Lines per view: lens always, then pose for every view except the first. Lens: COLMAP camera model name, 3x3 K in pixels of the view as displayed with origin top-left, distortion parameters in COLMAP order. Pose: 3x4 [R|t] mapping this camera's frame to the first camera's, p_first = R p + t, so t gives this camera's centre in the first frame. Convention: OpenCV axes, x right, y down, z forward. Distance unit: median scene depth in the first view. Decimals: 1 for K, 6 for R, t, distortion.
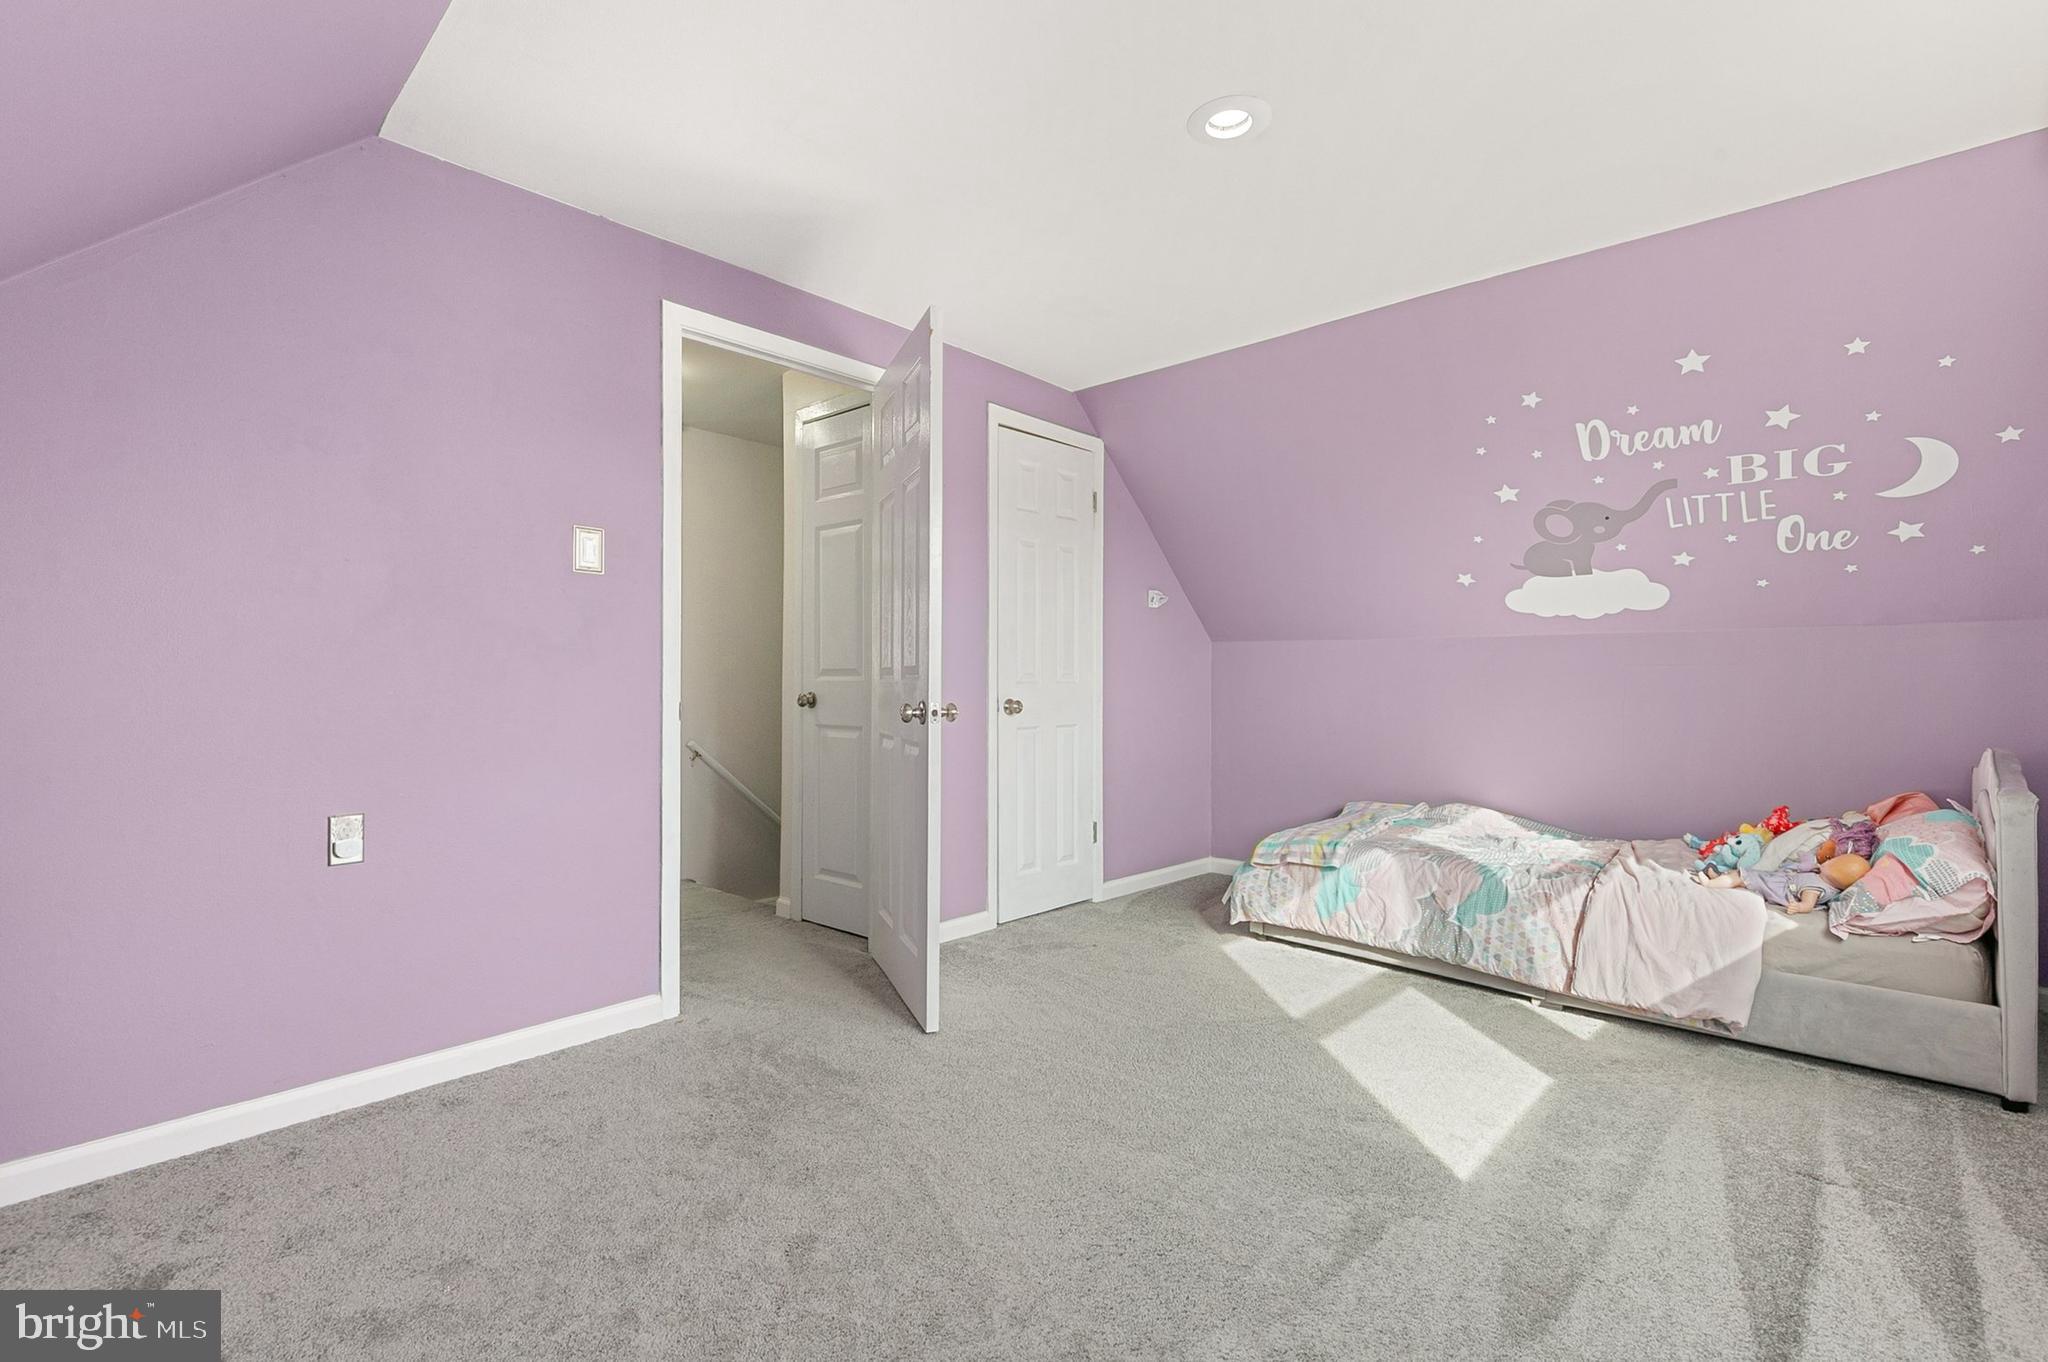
lens RADIAL K [[939.9, 0, 1016.0], [0, 939.9, 688.1], [0, 0, 1]] dist [0.010264, -0.002923]
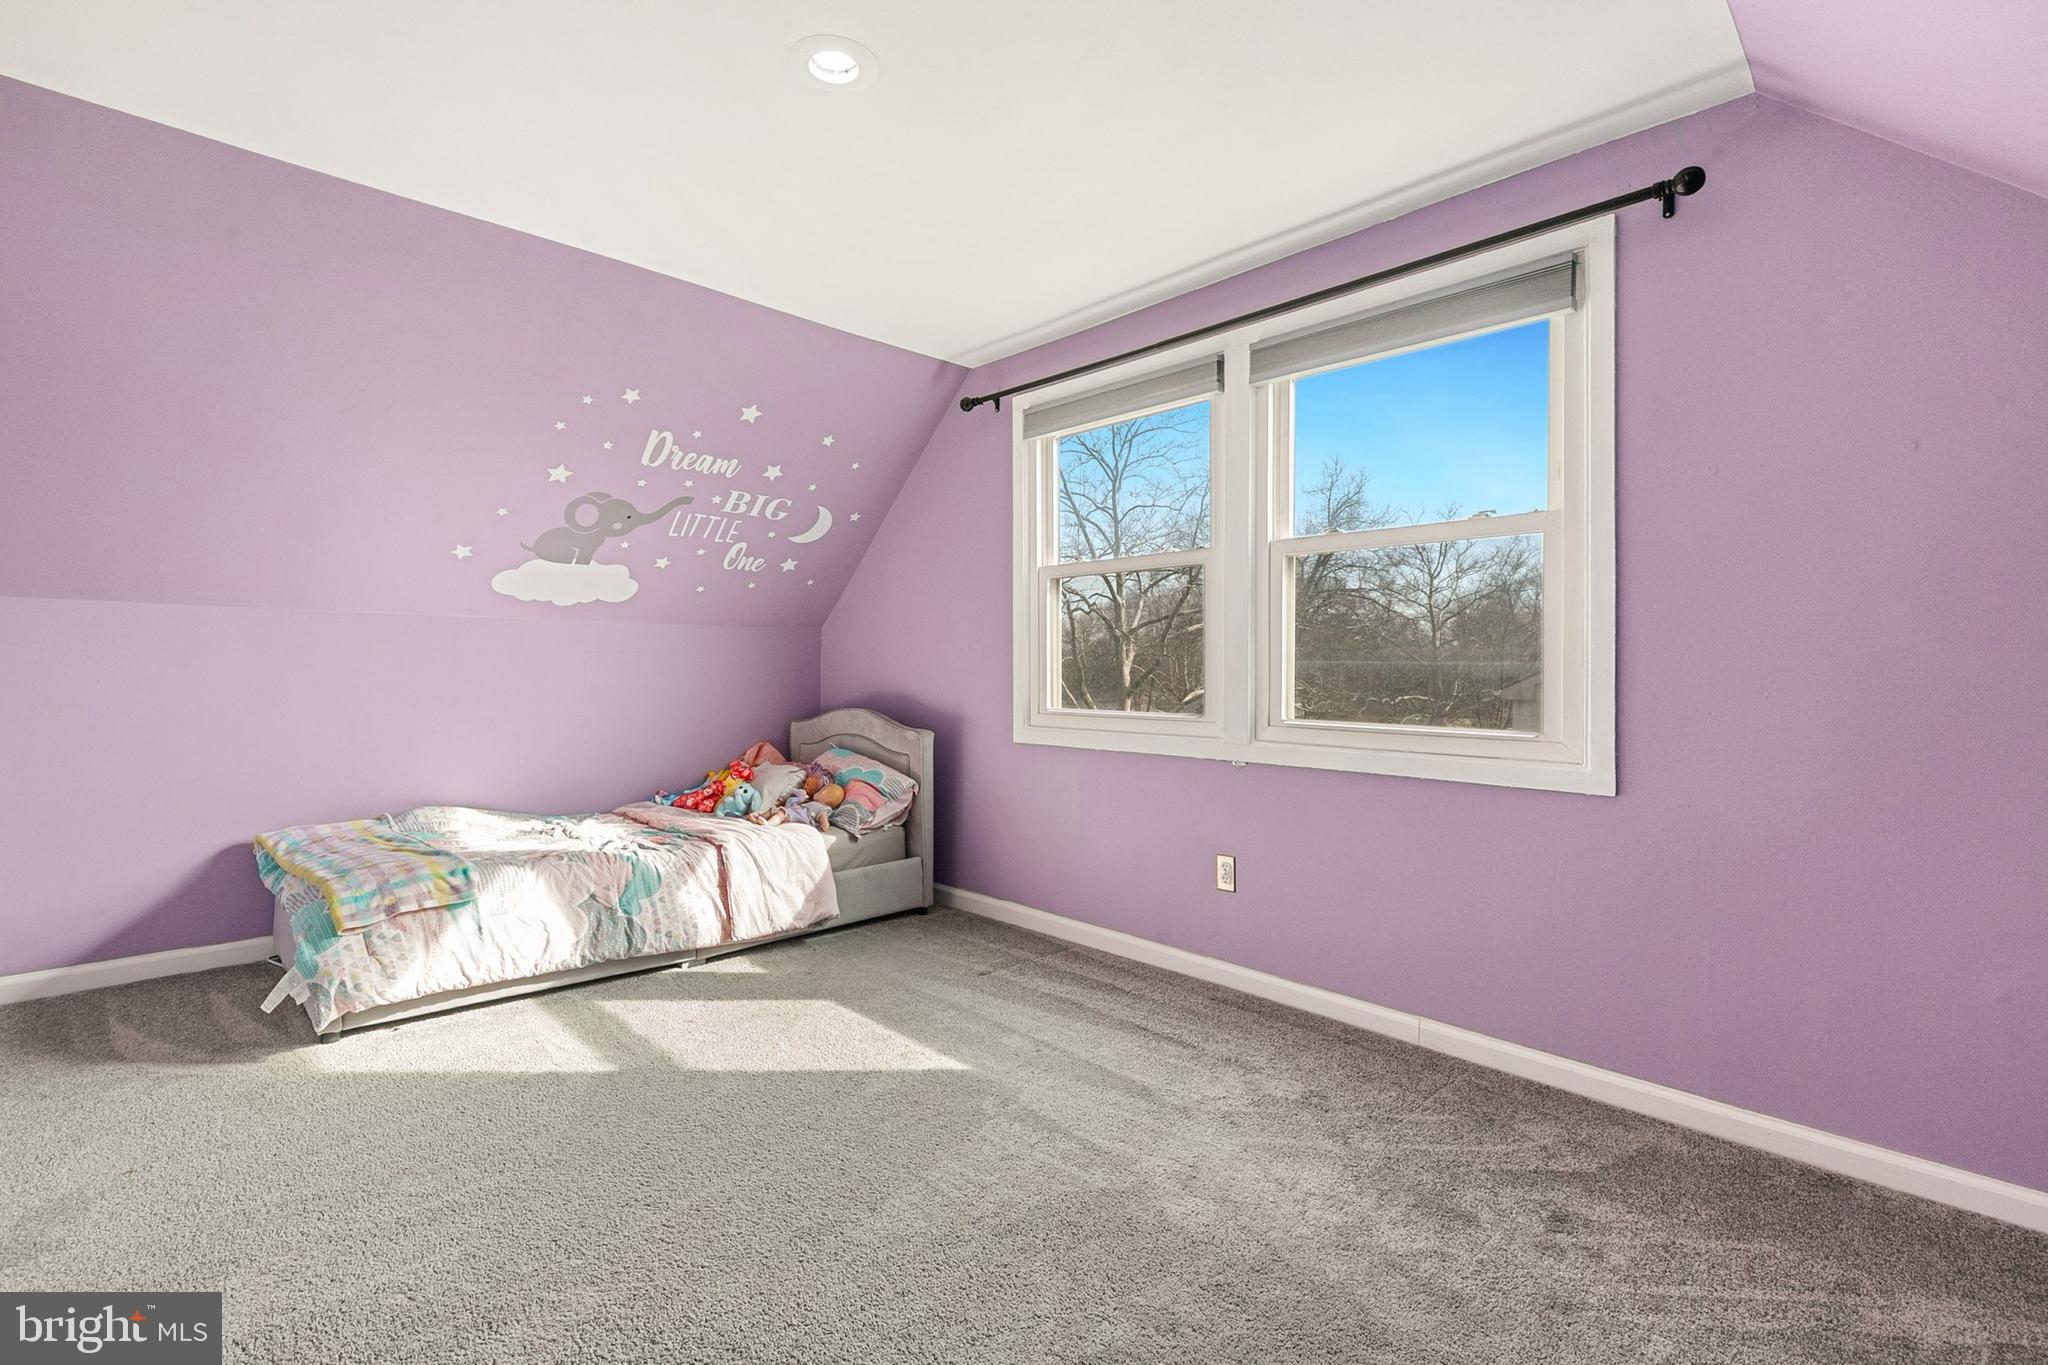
lens RADIAL K [[939.9, 0, 1016.5], [0, 939.9, 667.9], [0, 0, 1]] dist [0.010264, -0.002923]
pose [[0.043125, -0.005552, 0.999054, -0.498091], [0.000796, 0.999984, 0.005523, -0.012605], [-0.999069, 0.000557, 0.043129, 0.564395]]
